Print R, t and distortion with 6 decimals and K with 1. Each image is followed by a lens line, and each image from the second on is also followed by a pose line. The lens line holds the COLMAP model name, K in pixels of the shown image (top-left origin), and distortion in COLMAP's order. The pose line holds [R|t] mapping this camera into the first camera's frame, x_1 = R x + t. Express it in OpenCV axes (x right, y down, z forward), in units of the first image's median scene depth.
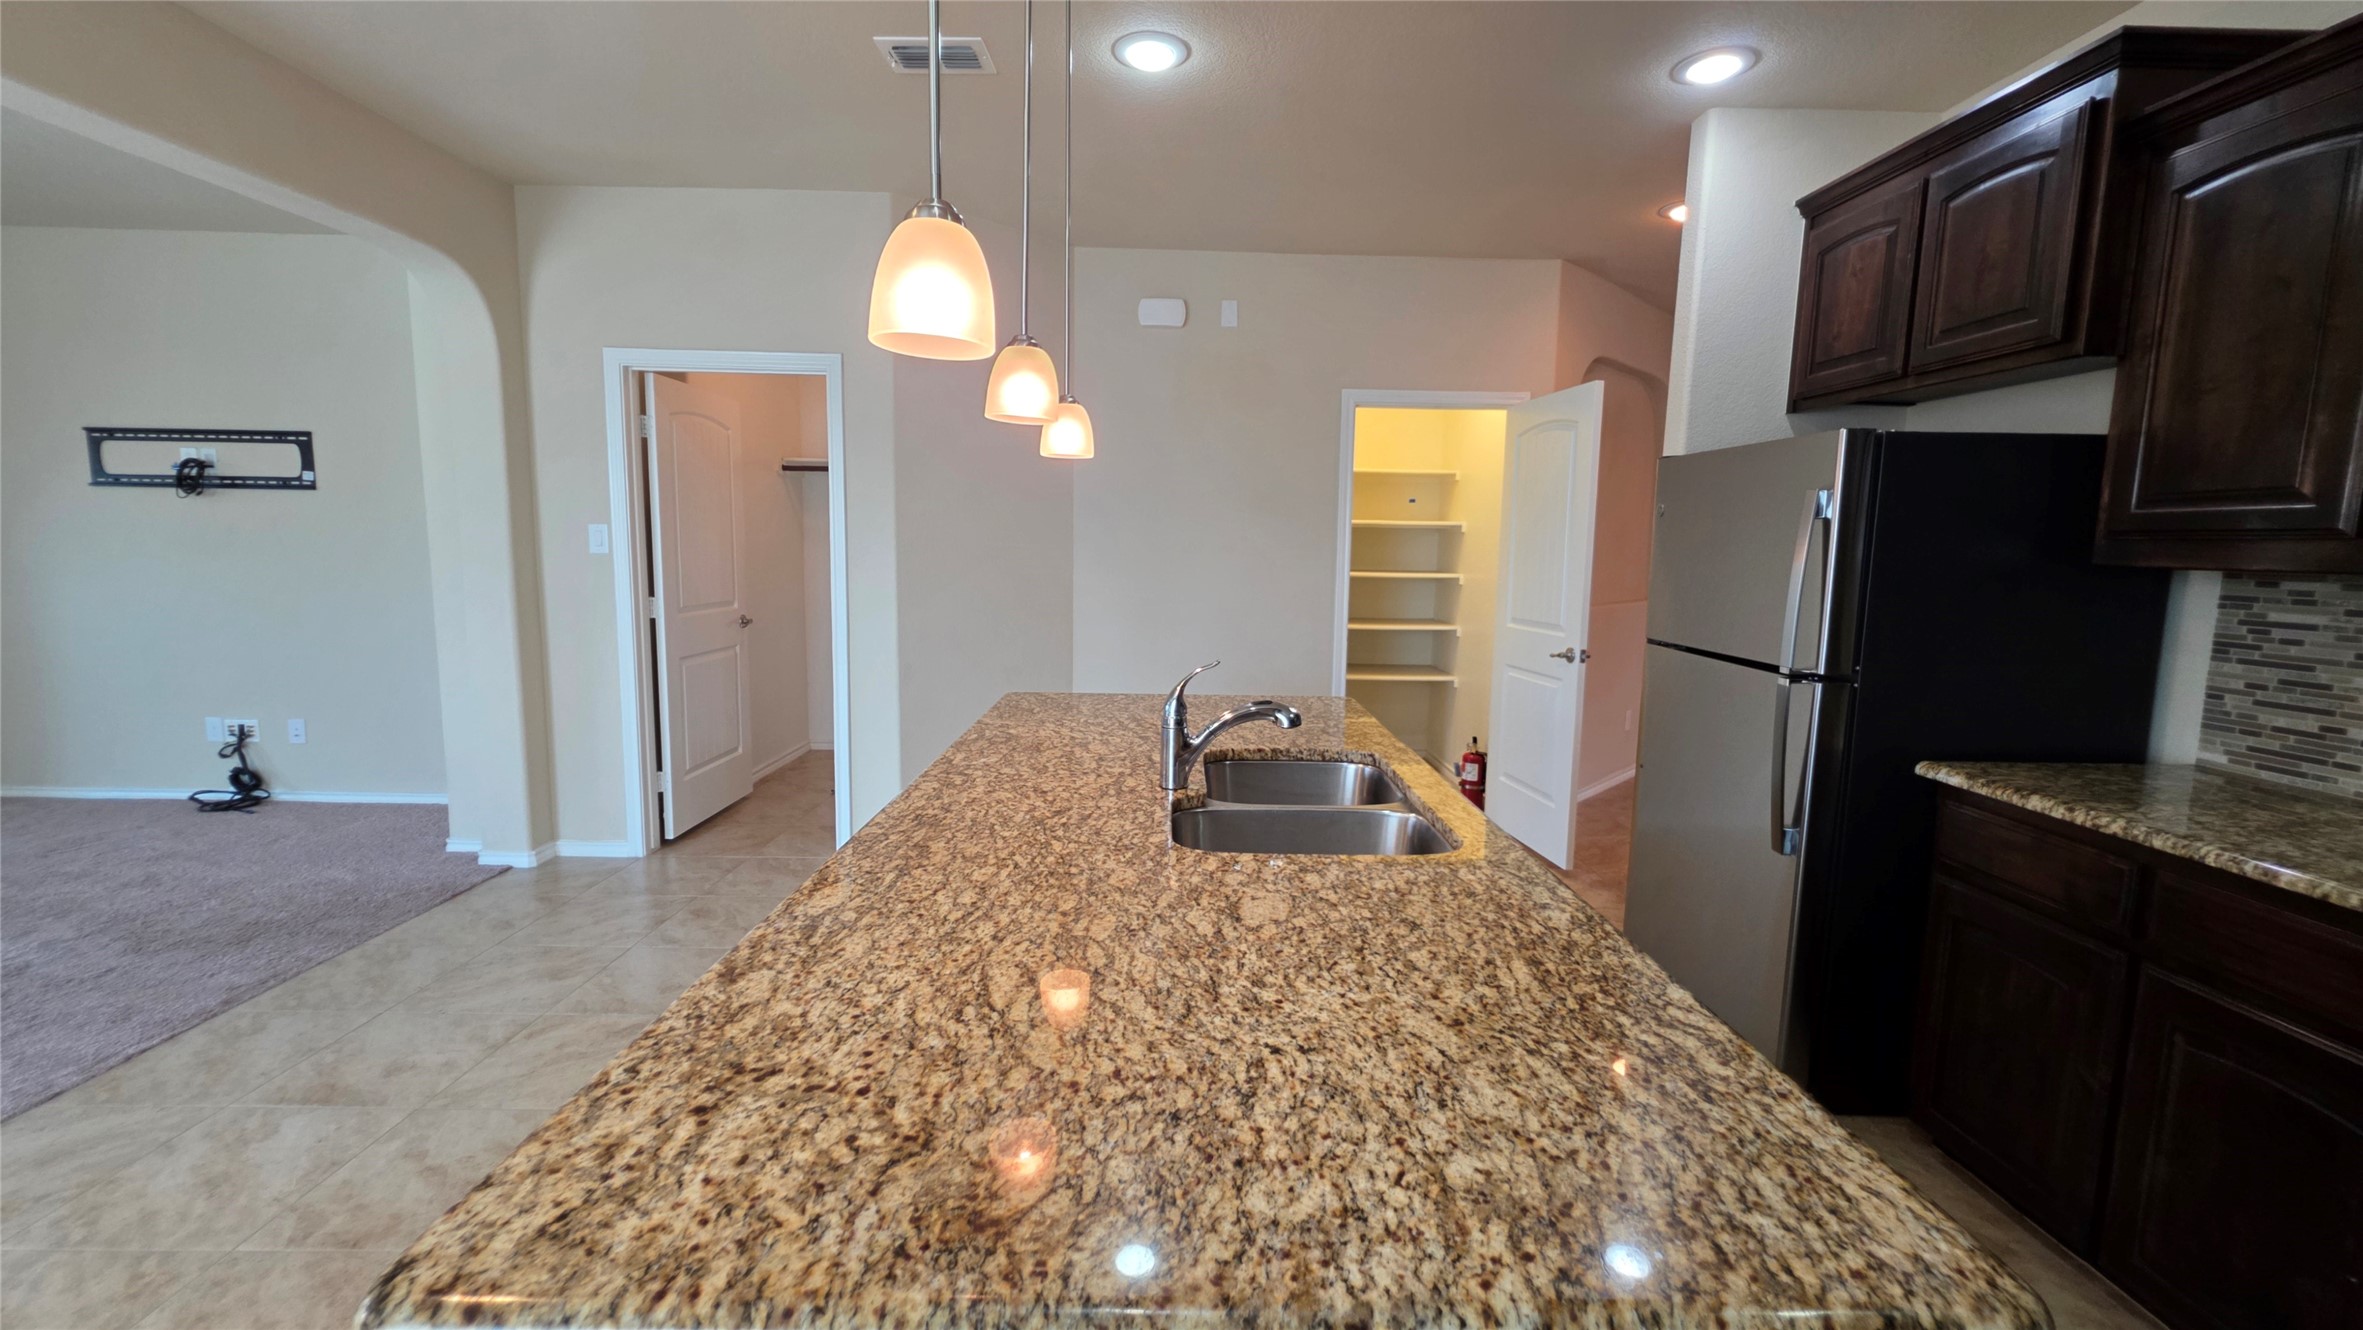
lens RADIAL K [[947.3, 0, 1180.7], [0, 947.3, 651.0], [0, 0, 1]] dist [-0.000240, 0.000162]
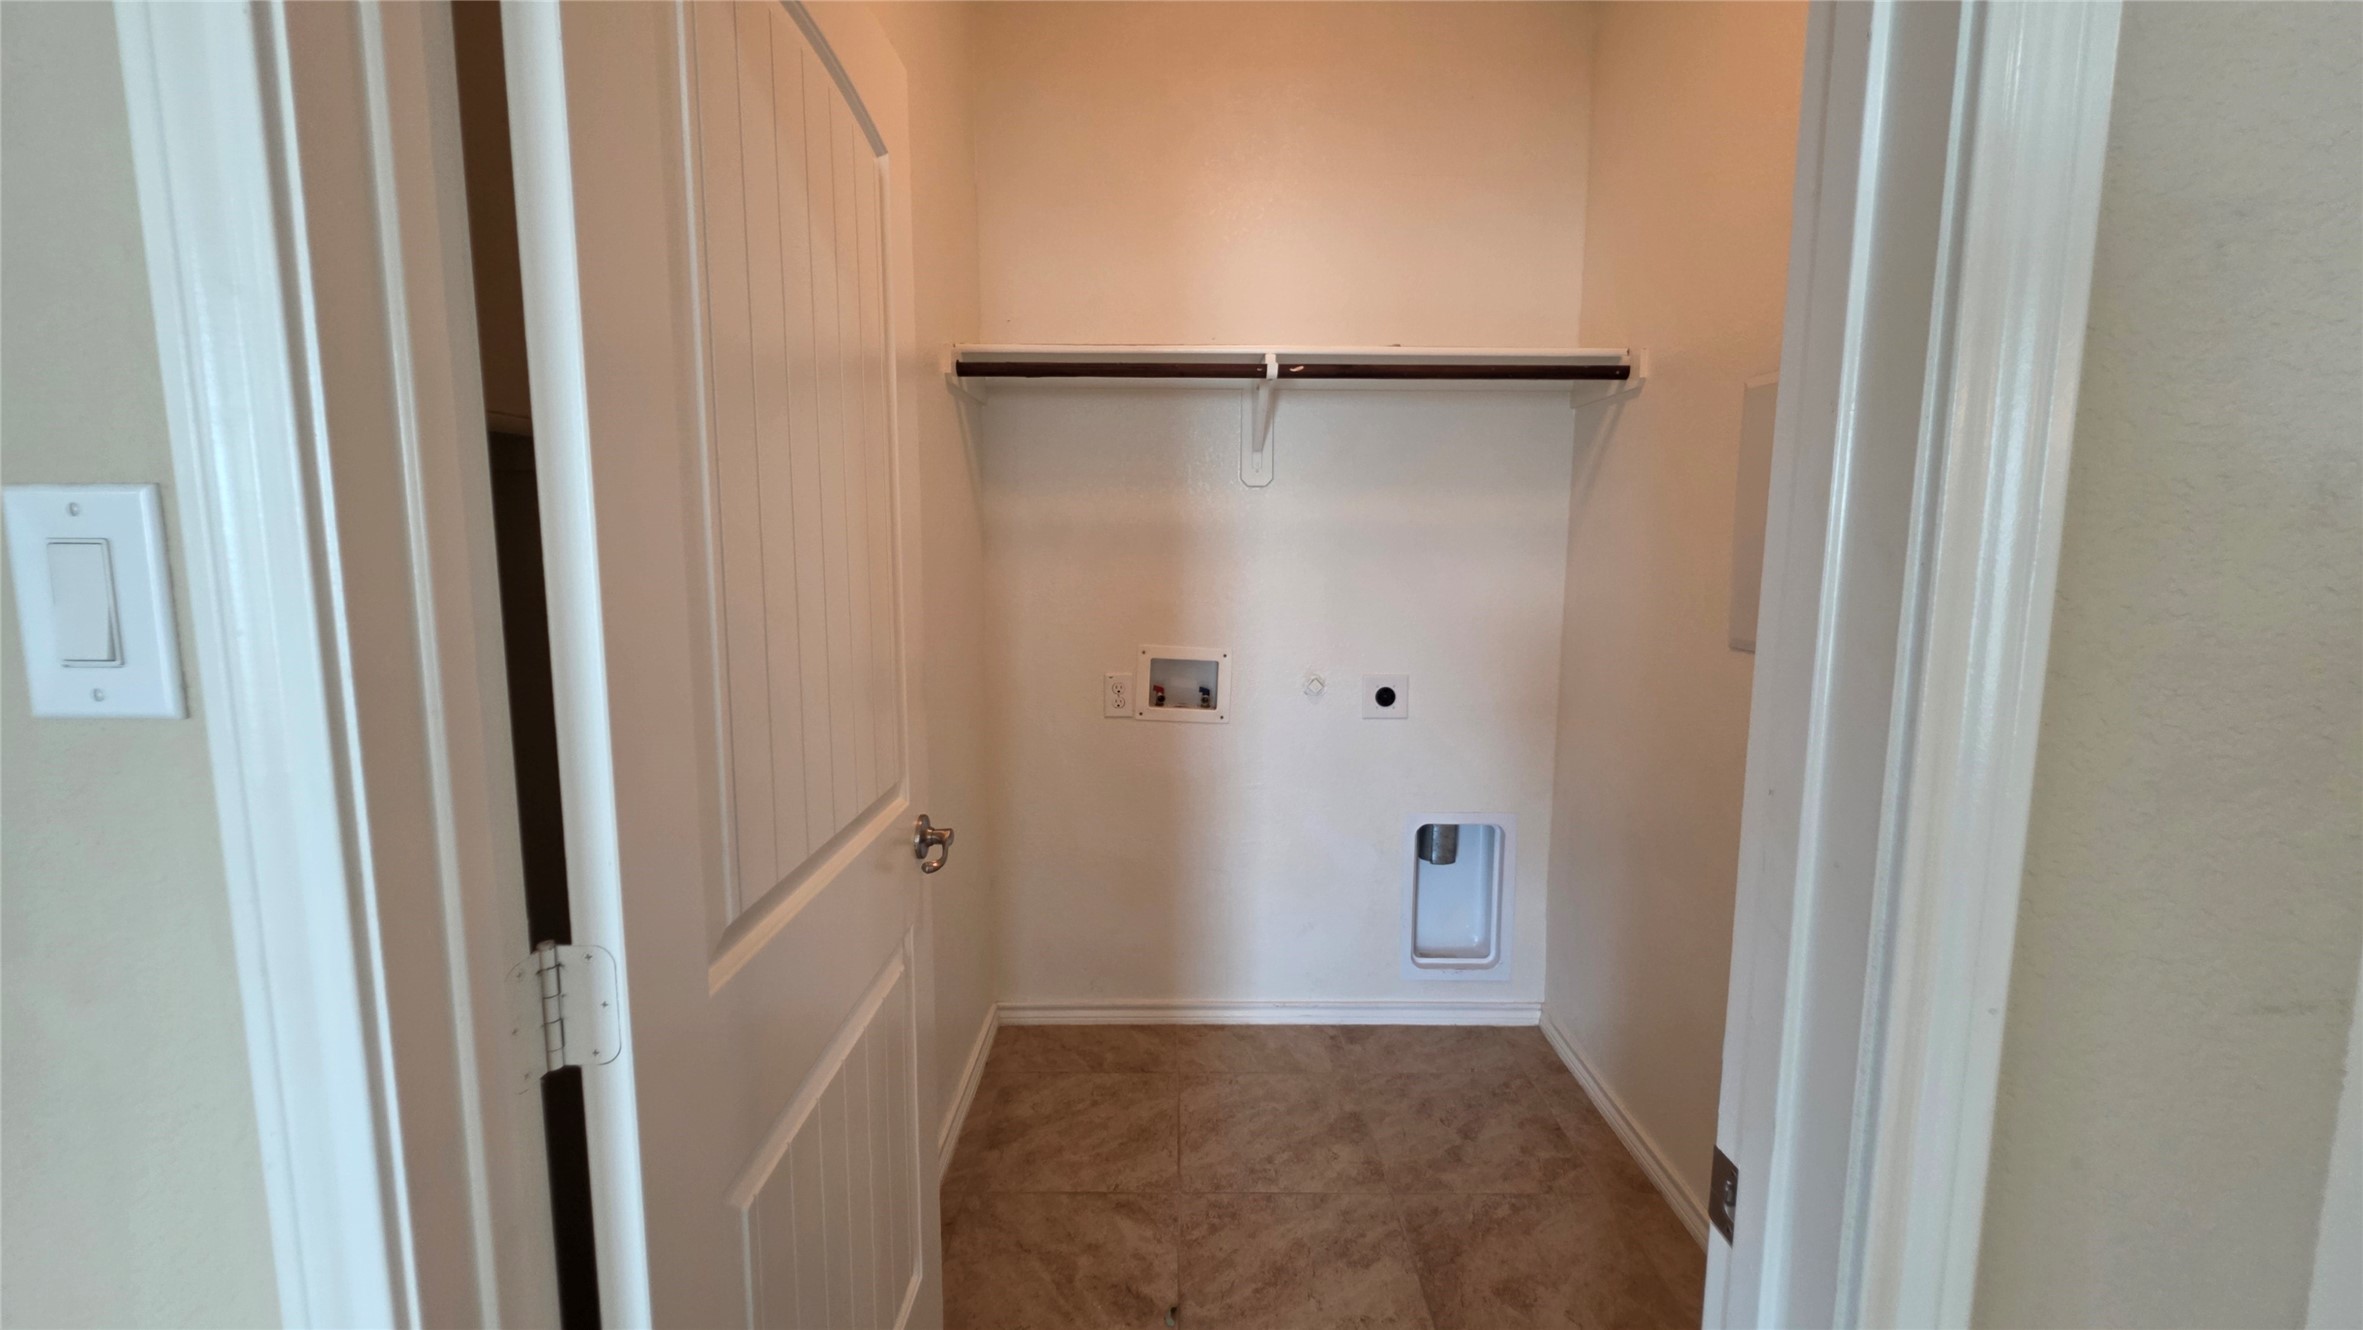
lens RADIAL K [[947.3, 0, 1180.7], [0, 947.3, 651.0], [0, 0, 1]] dist [-0.000240, 0.000162]
pose [[0.999823, -0.017796, -0.006086, -0.495493], [0.017812, 0.999838, 0.002603, -0.116208], [0.006039, -0.002711, 0.999978, 0.922929]]
